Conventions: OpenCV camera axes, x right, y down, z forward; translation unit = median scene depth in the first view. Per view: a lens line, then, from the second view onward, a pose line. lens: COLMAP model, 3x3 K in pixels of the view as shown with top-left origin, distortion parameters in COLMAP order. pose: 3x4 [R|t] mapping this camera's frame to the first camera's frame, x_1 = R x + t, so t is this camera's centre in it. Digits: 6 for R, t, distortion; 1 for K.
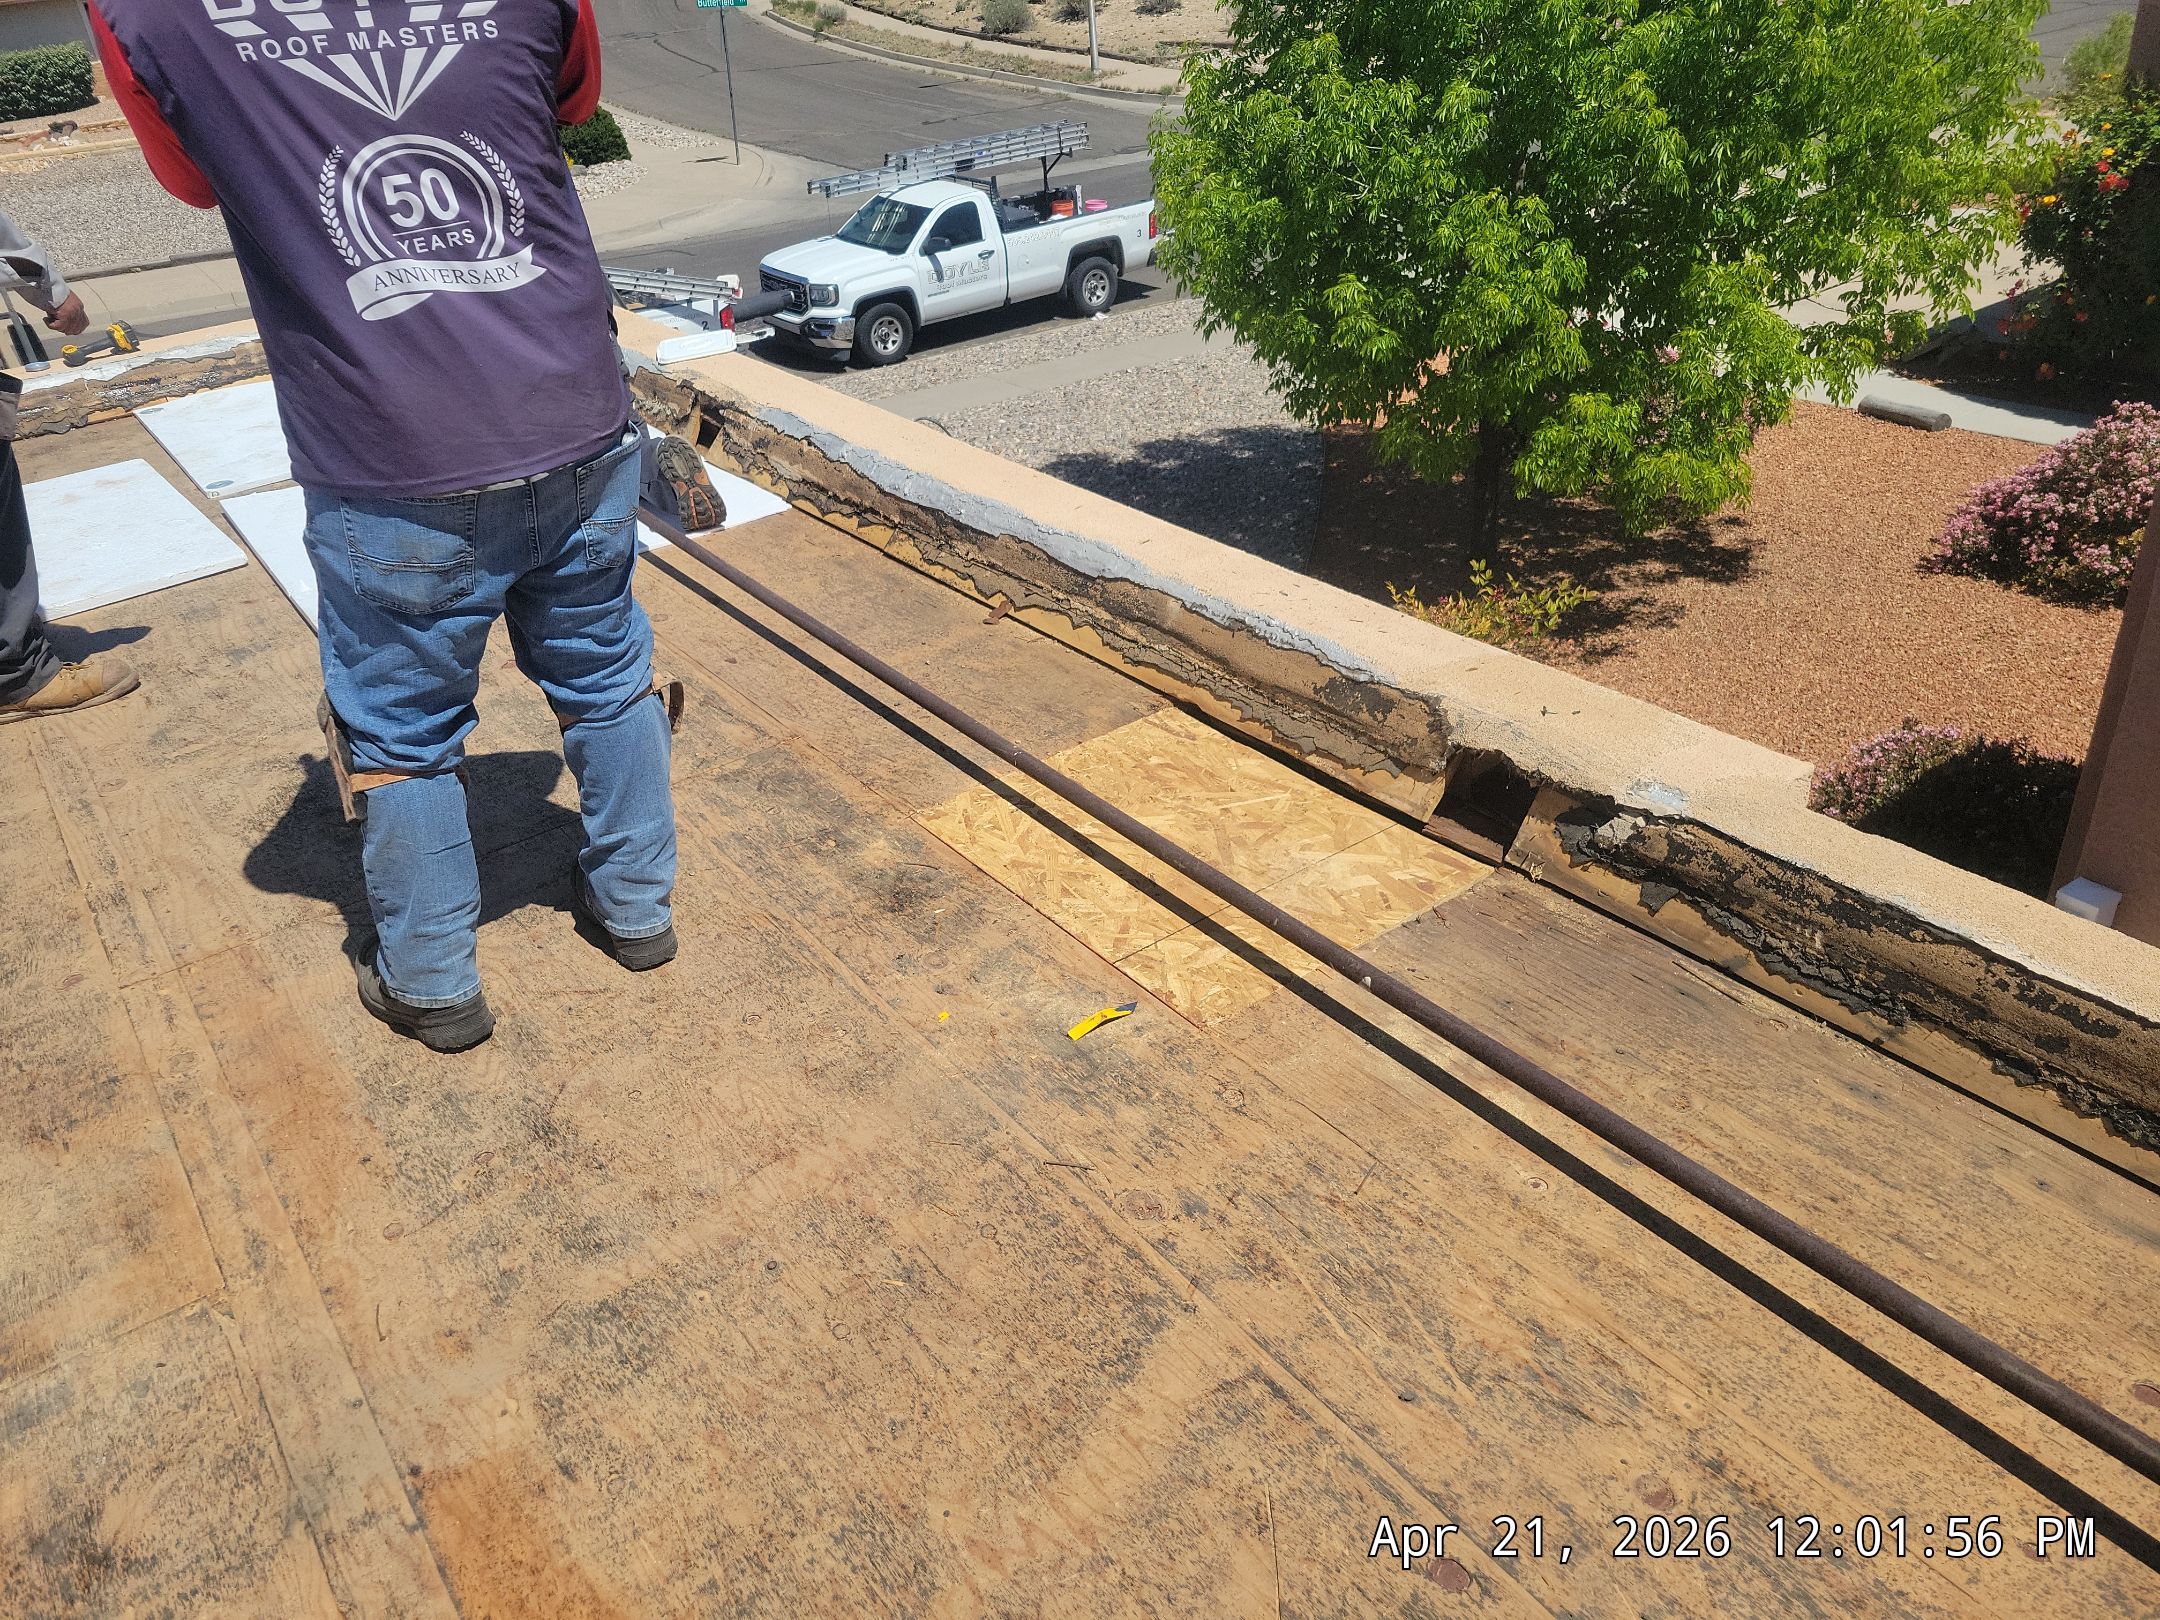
lens RADIAL K [[1607.0, 0, 1060.3], [0, 1607.0, 803.5], [0, 0, 1]] dist [0.057916, -0.045419]
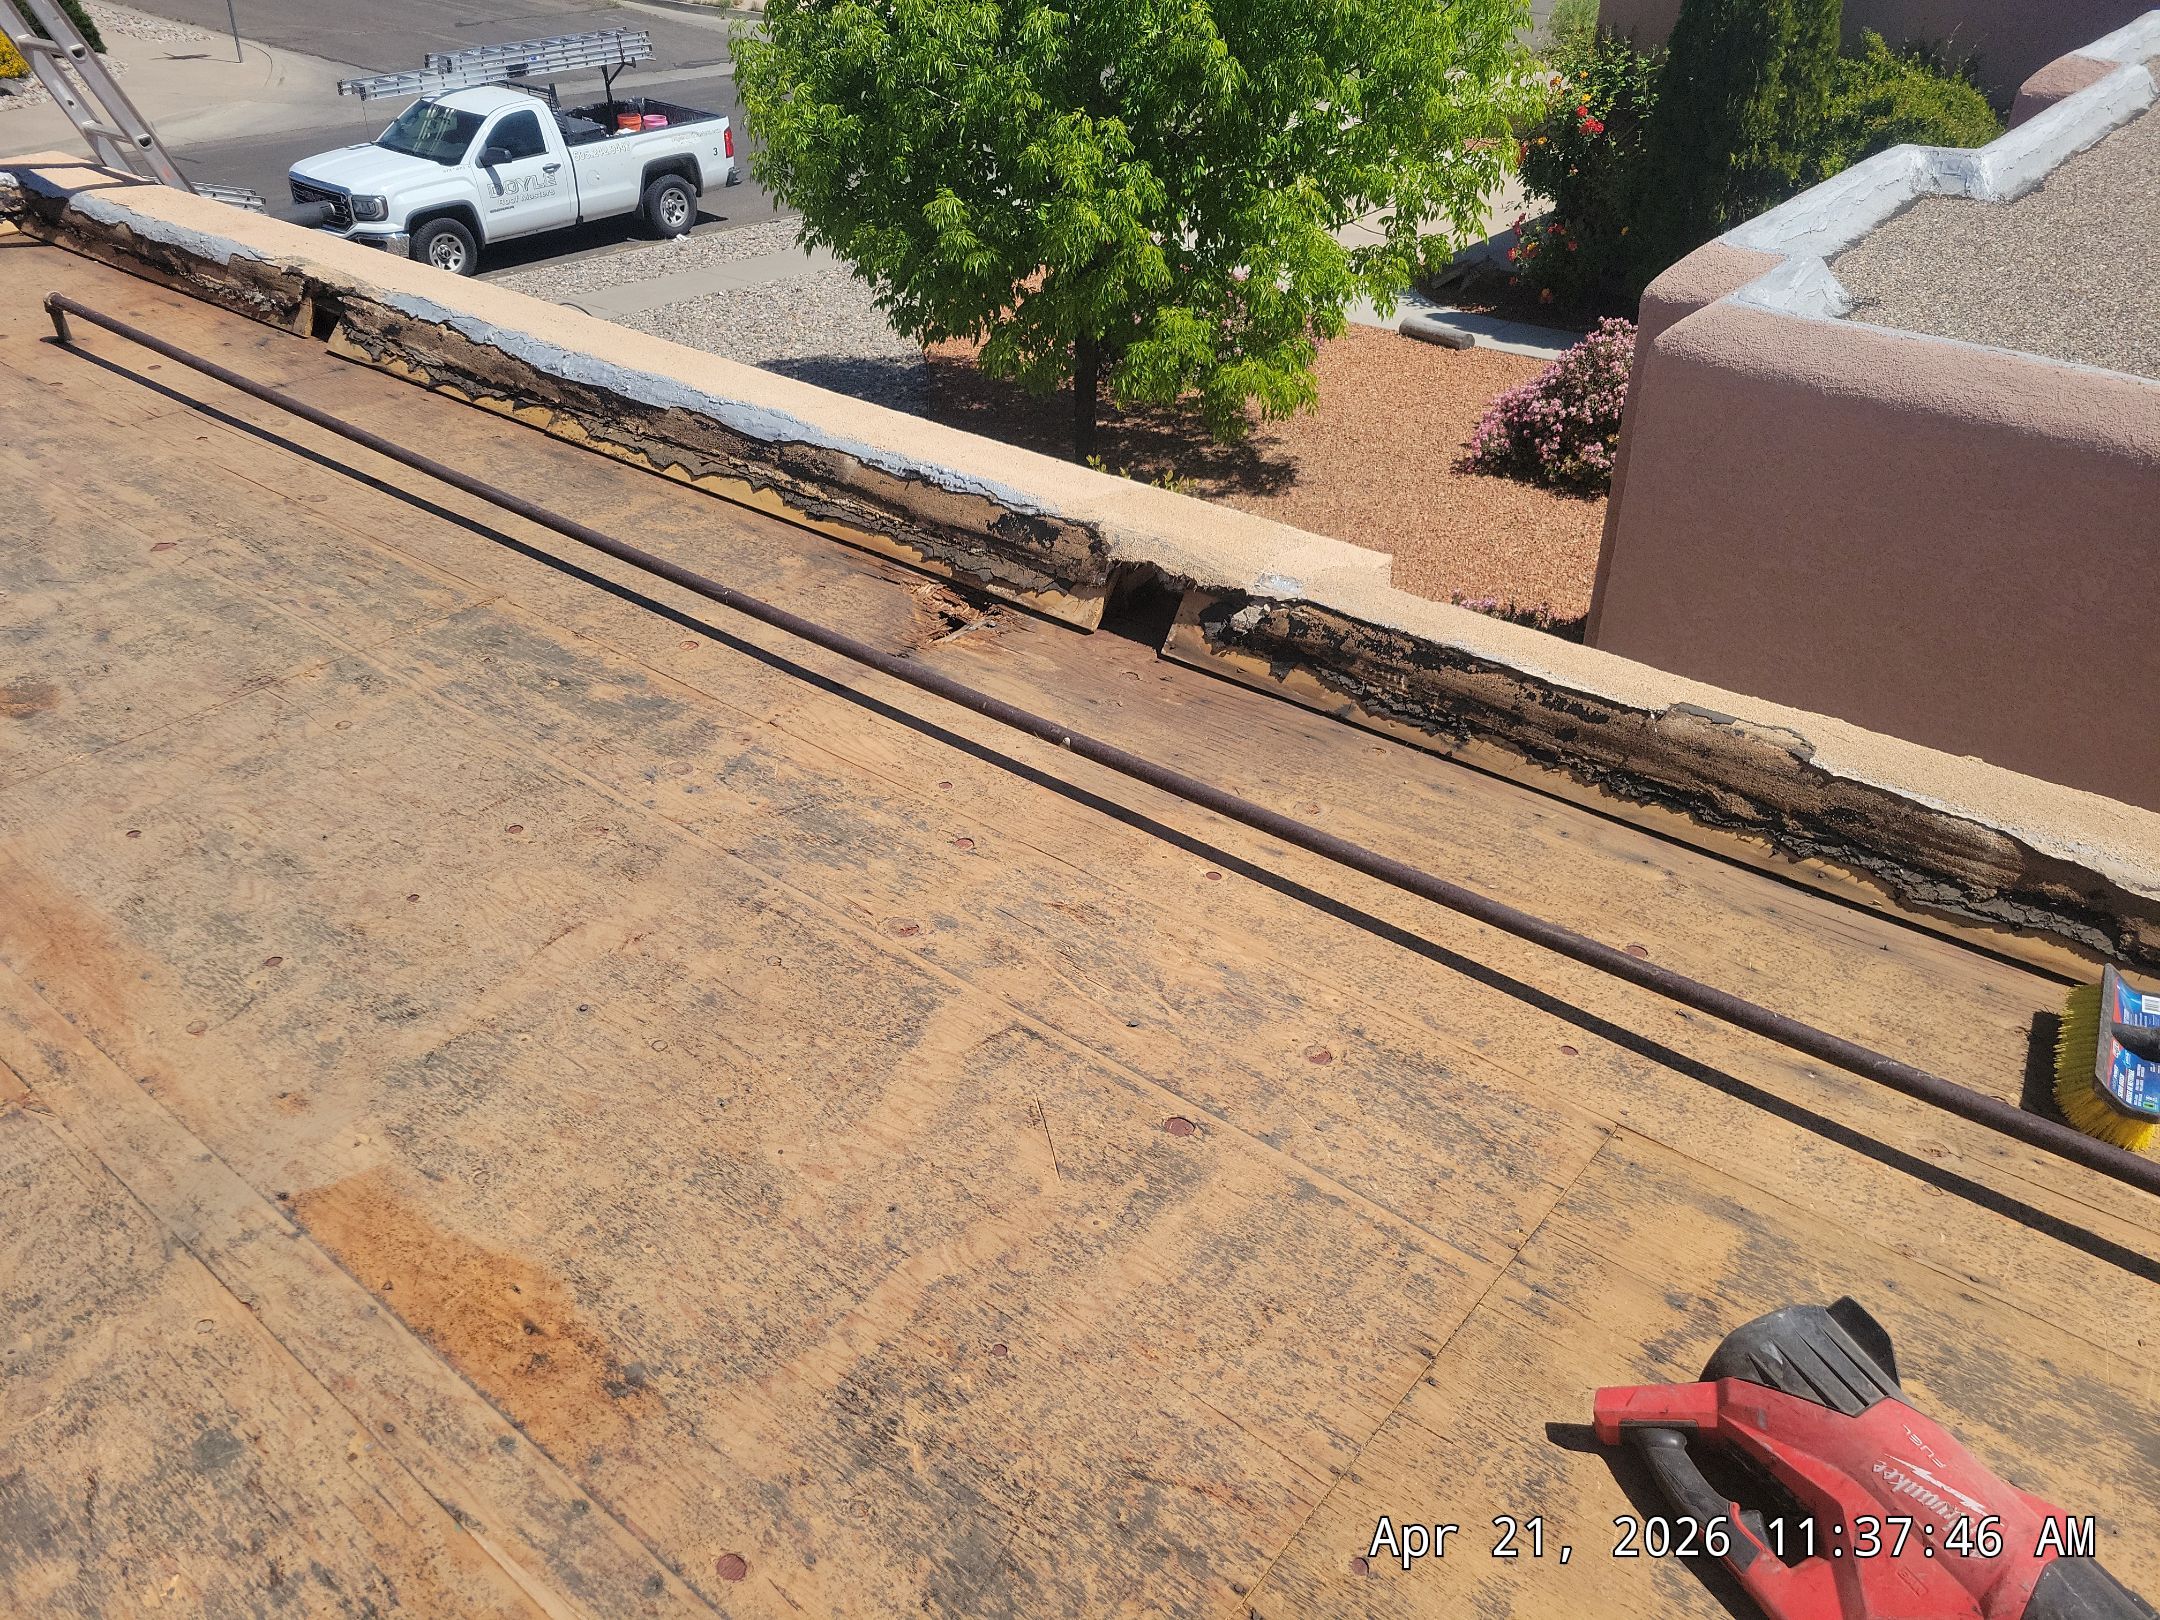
lens RADIAL K [[1607.0, 0, 1098.0], [0, 1607.0, 826.6], [0, 0, 1]] dist [0.057916, -0.045419]
pose [[0.964043, -0.080950, 0.253118, -0.084301], [0.068363, 0.995965, 0.058148, 0.092241], [-0.256803, -0.038753, 0.965686, -0.148527]]
